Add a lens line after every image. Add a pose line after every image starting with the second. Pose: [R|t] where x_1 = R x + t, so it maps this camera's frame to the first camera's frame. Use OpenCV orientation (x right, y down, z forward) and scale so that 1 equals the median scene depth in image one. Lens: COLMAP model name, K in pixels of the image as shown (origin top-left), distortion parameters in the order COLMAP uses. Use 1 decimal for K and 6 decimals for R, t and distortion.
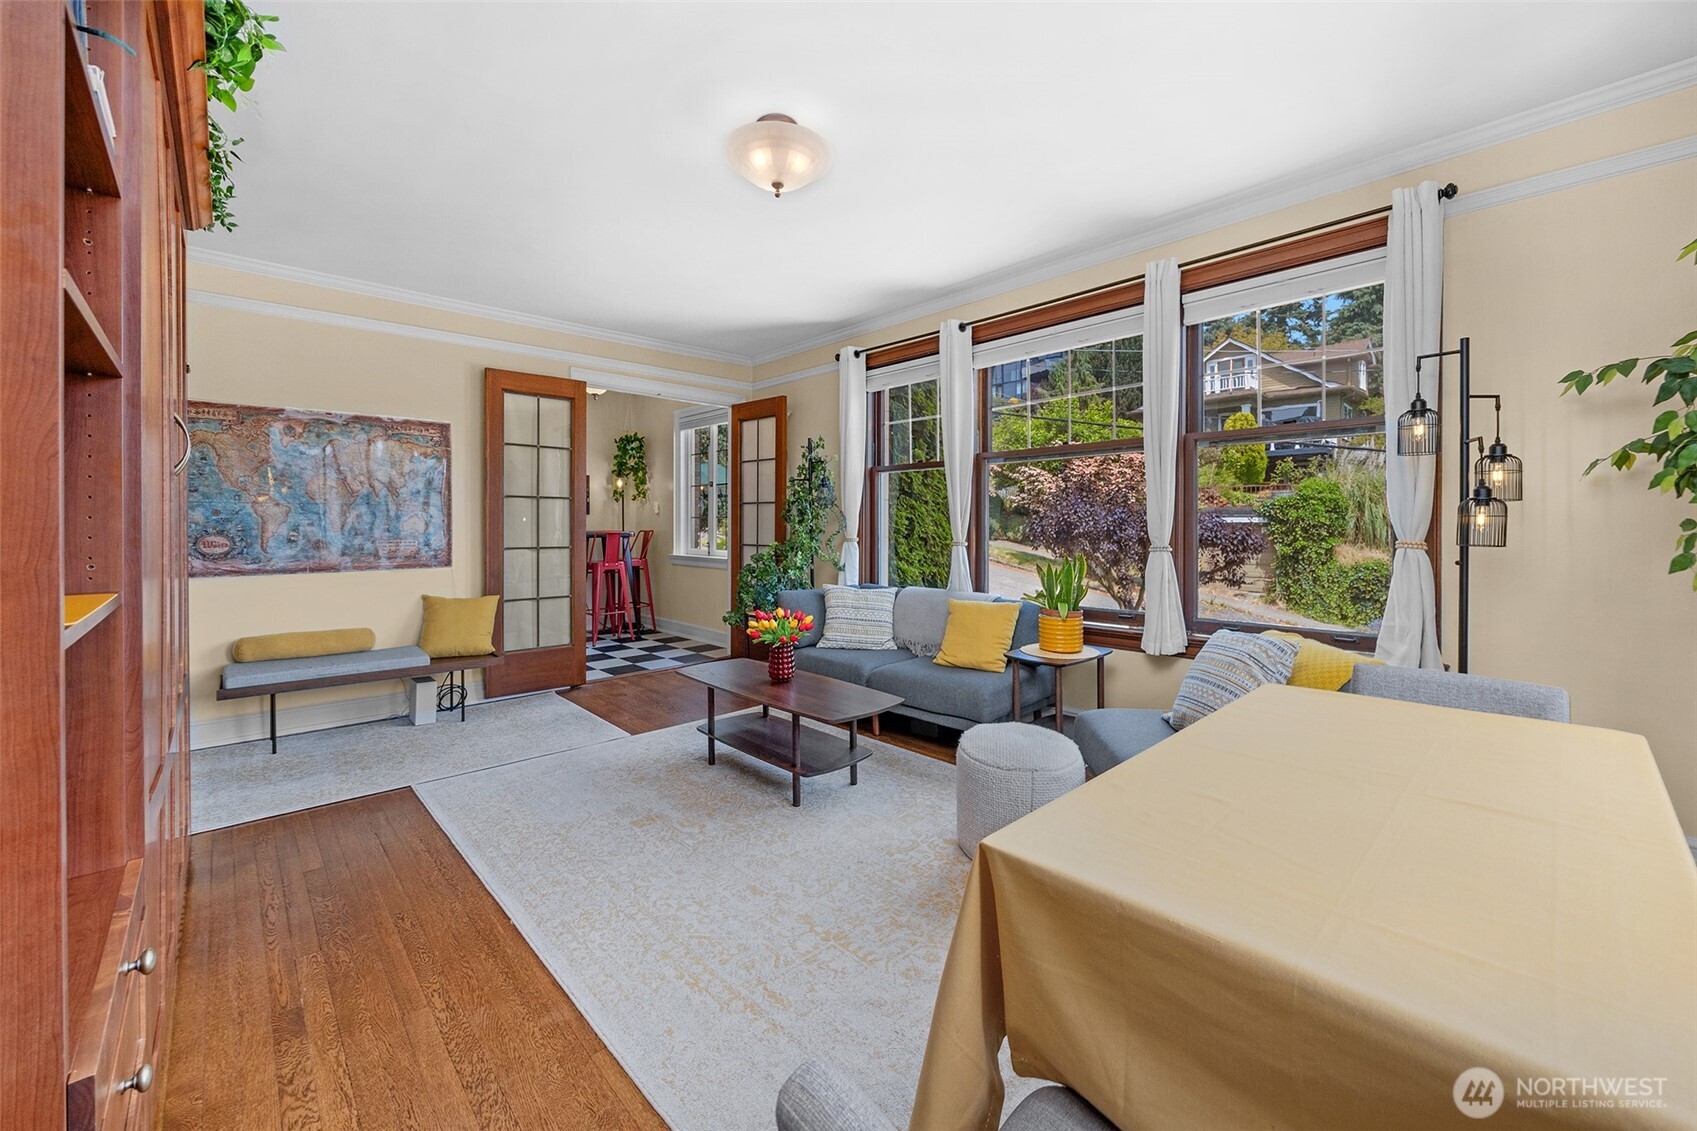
lens RADIAL K [[664.5, 0, 787.8], [0, 664.5, 535.2], [0, 0, 1]] dist [-0.005187, 0.001110]
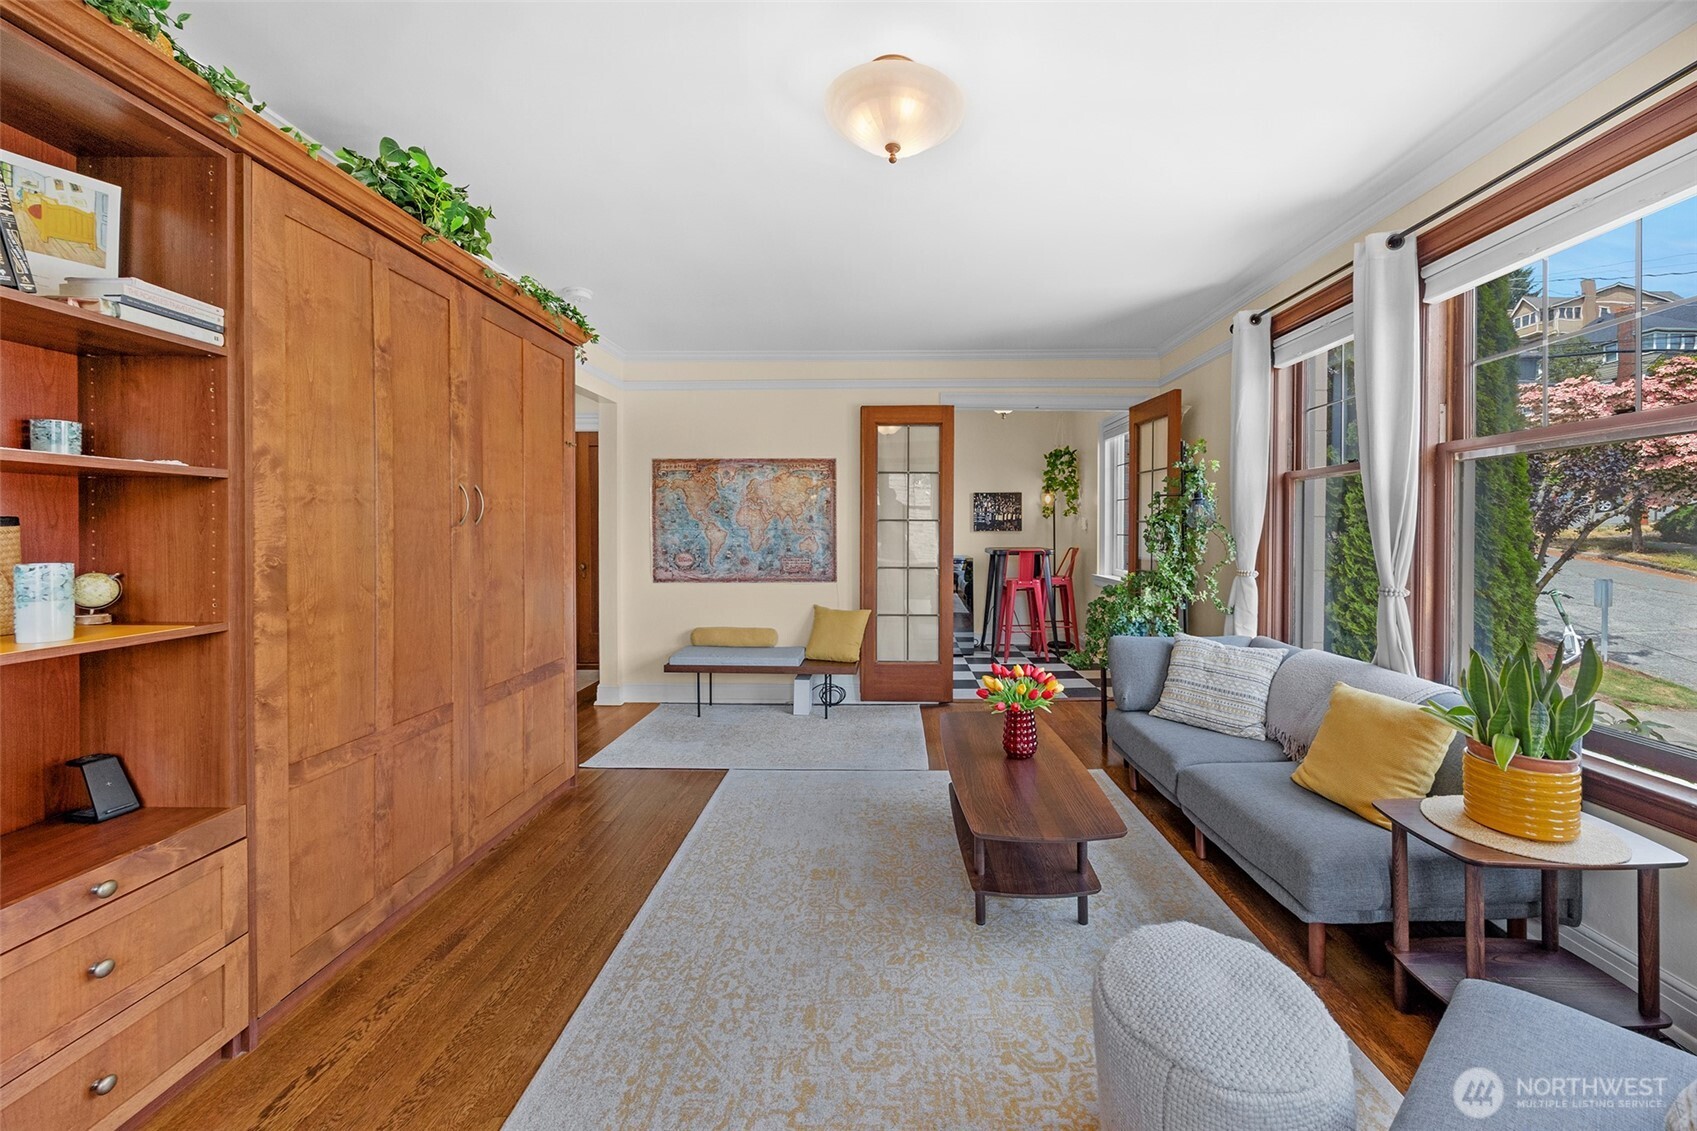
lens RADIAL K [[620.8, 0, 863.5], [0, 620.8, 542.0], [0, 0, 1]] dist [0.001122, -0.000168]
pose [[0.753700, 0.012898, -0.657092, 0.246724], [-0.011126, 0.999915, 0.006865, -0.031315], [0.657124, 0.002136, 0.753780, 0.223399]]
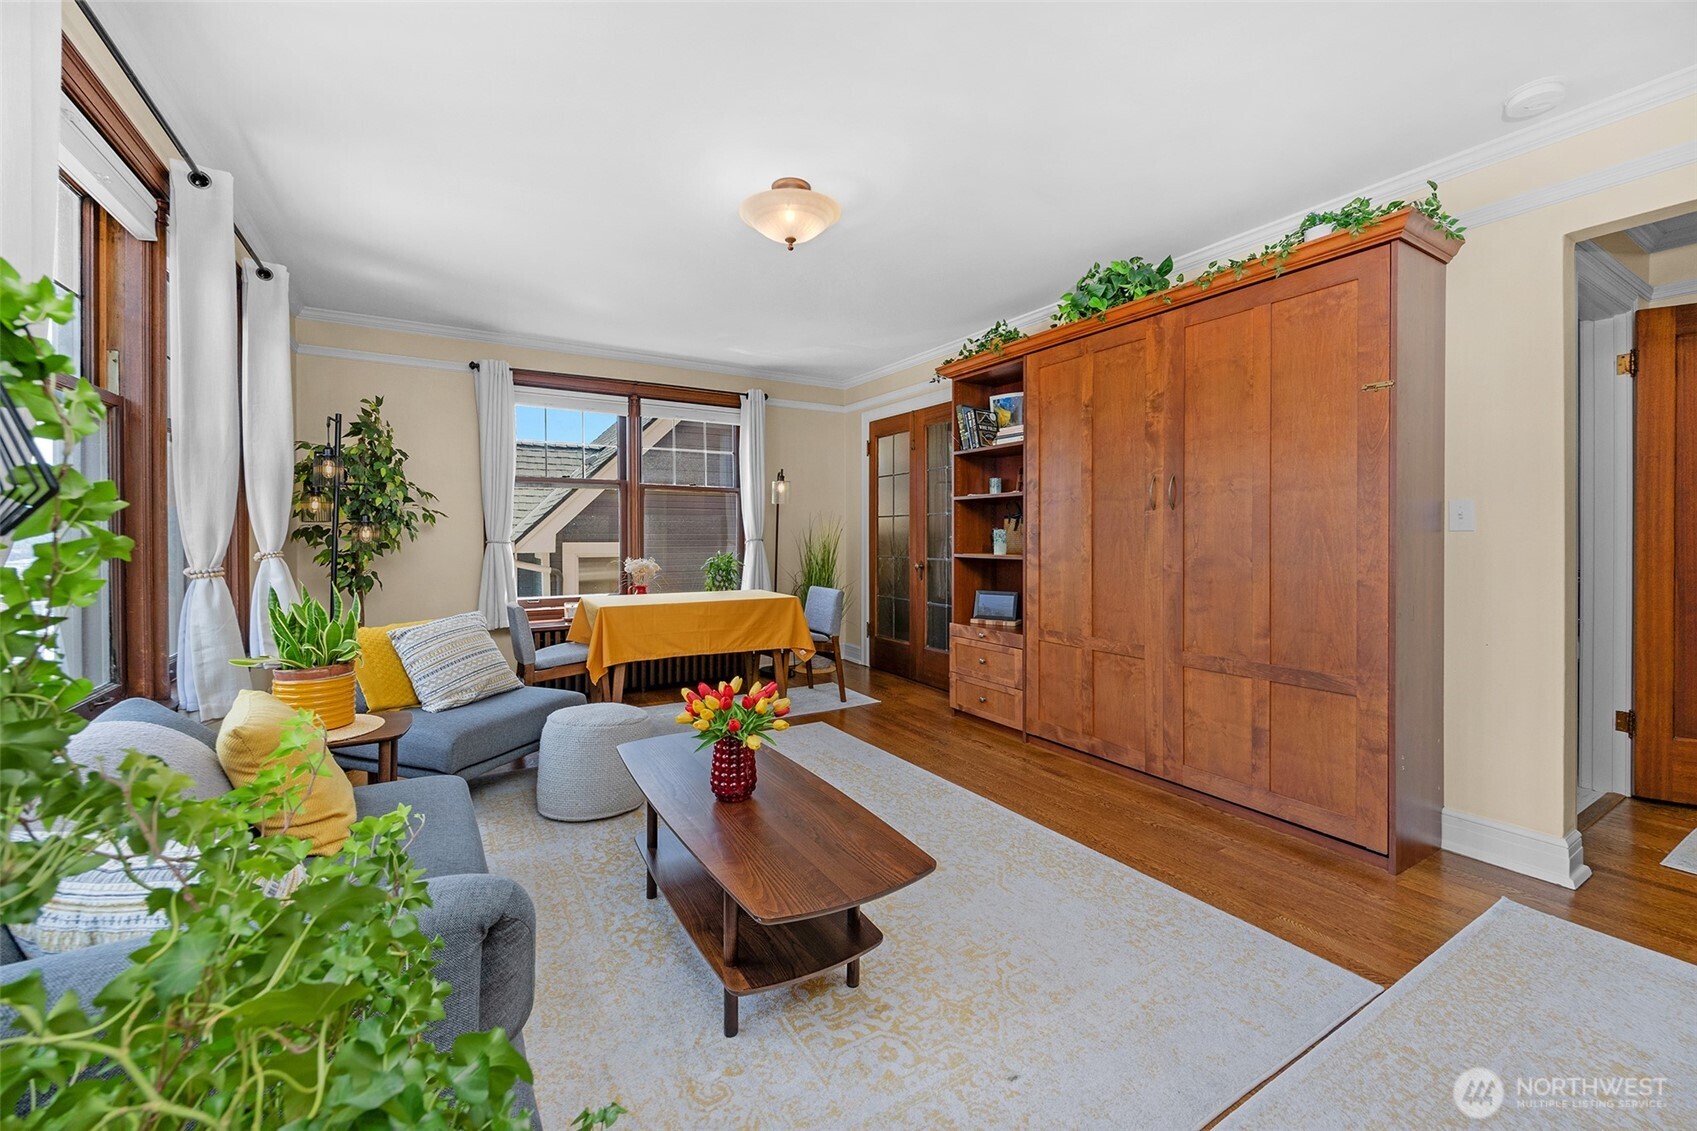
lens RADIAL K [[664.5, 0, 814.4], [0, 664.5, 541.8], [0, 0, 1]] dist [-0.005187, 0.001110]
pose [[-0.988157, 0.000658, 0.153442, -0.110195], [0.004340, 0.999711, 0.023662, -0.021429], [-0.153382, 0.024047, -0.987874, 1.165879]]
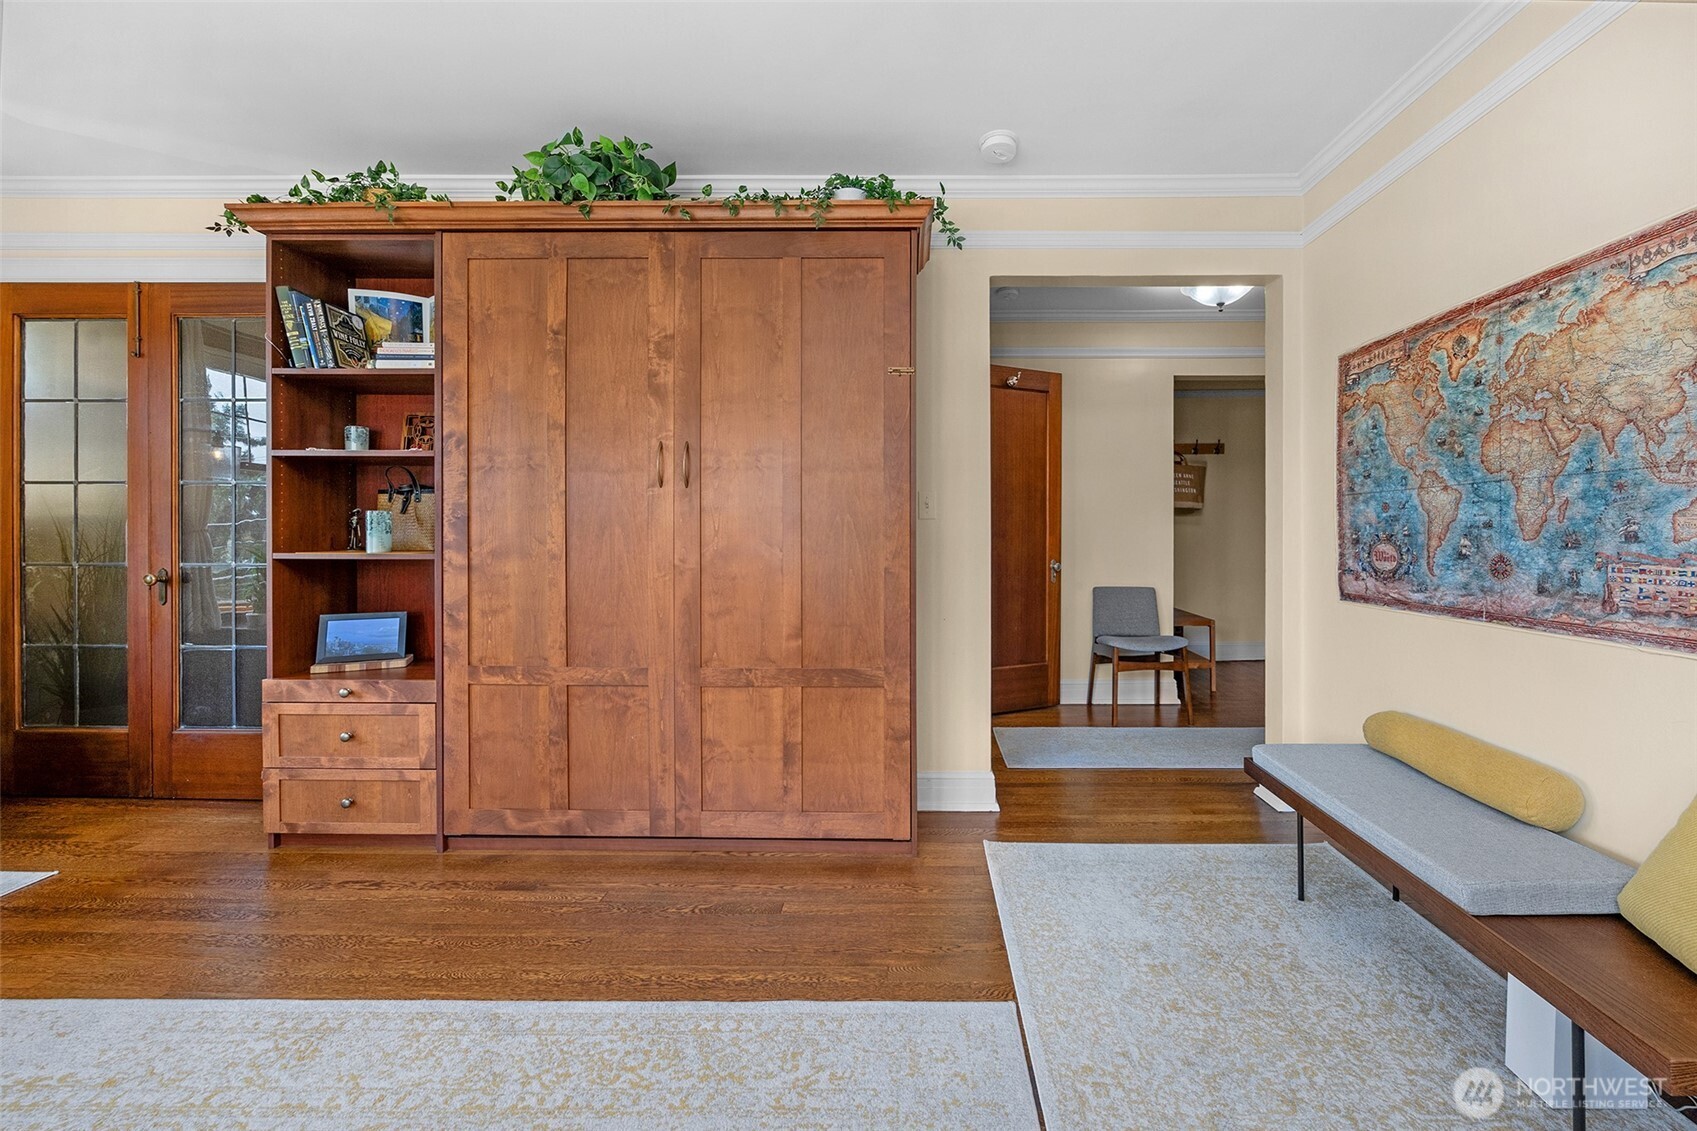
lens RADIAL K [[664.5, 0, 900.6], [0, 664.5, 537.2], [0, 0, 1]] dist [-0.005187, 0.001110]
pose [[-0.622052, 0.005149, -0.782959, -0.058768], [-0.013511, 0.999759, 0.017309, -0.008492], [0.782860, 0.021345, -0.621832, 0.895153]]
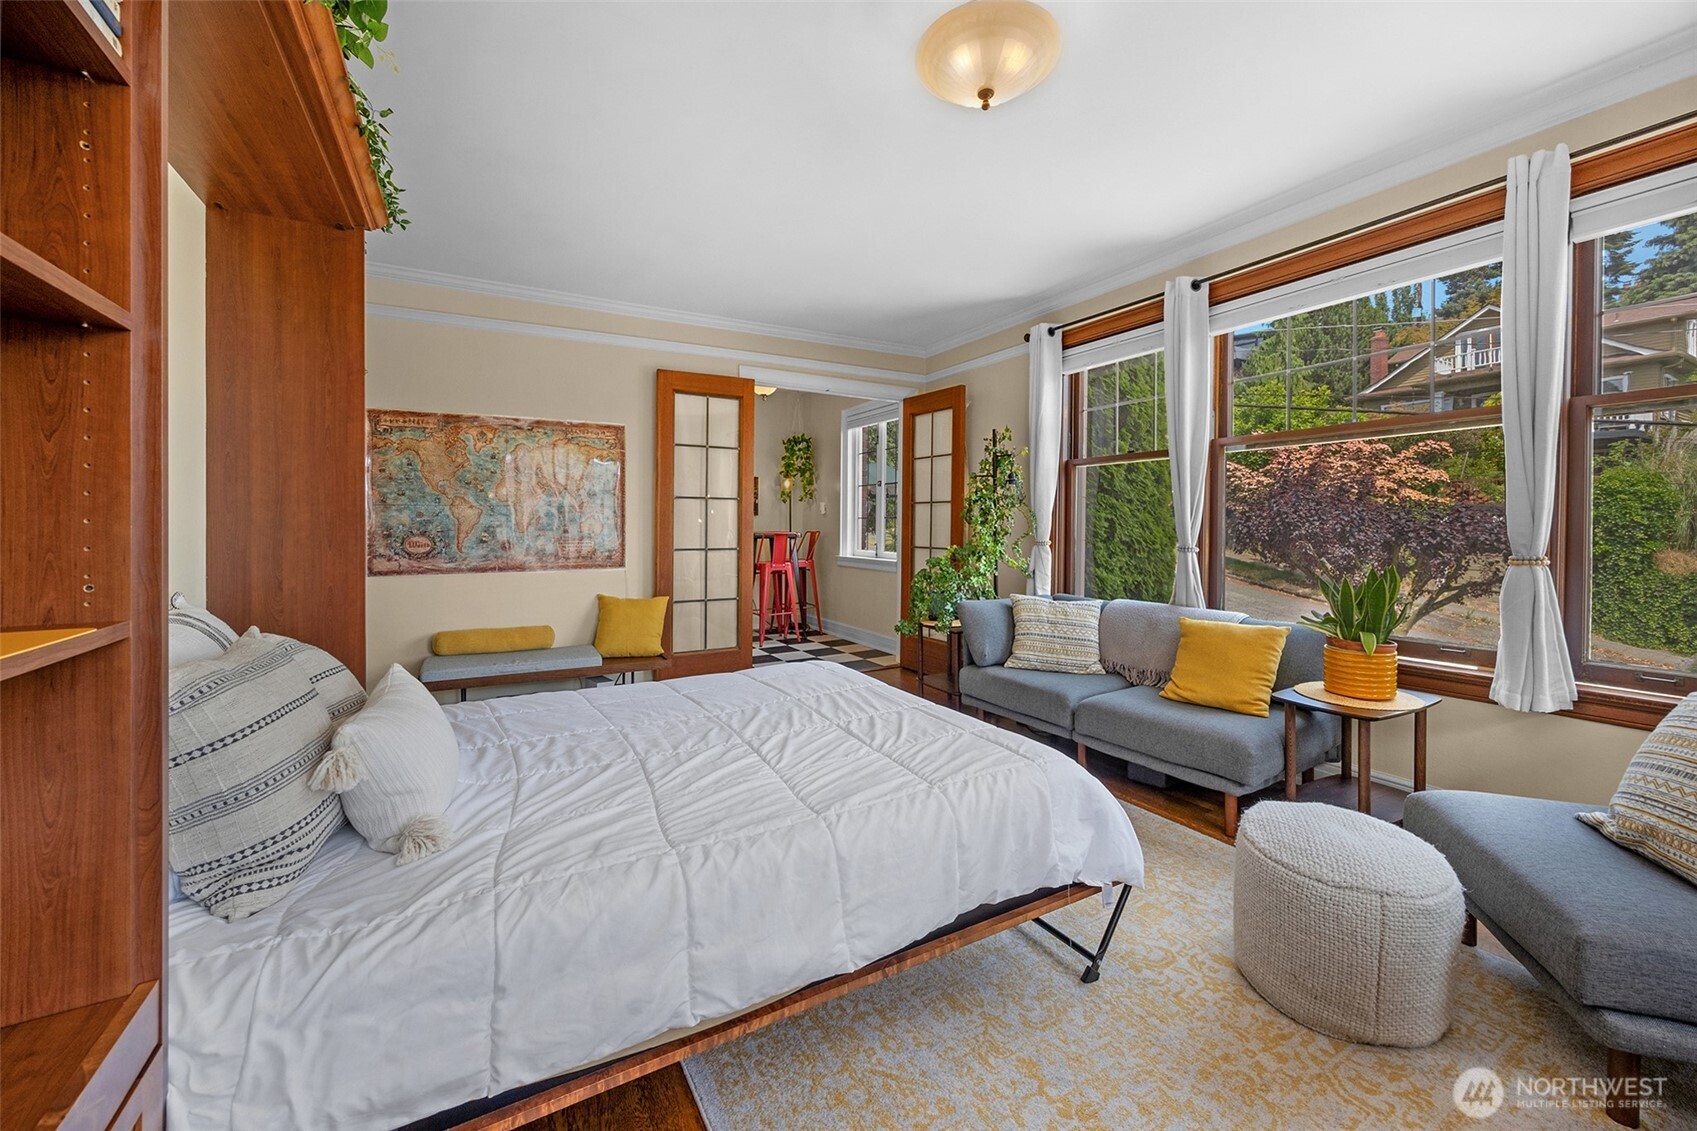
lens RADIAL K [[620.8, 0, 801.0], [0, 620.8, 527.6], [0, 0, 1]] dist [0.001122, -0.000168]
pose [[0.974553, 0.001283, -0.224152, -0.035206], [-0.003806, 0.999934, -0.010827, -0.004116], [0.224123, 0.011404, 0.974494, 0.141753]]
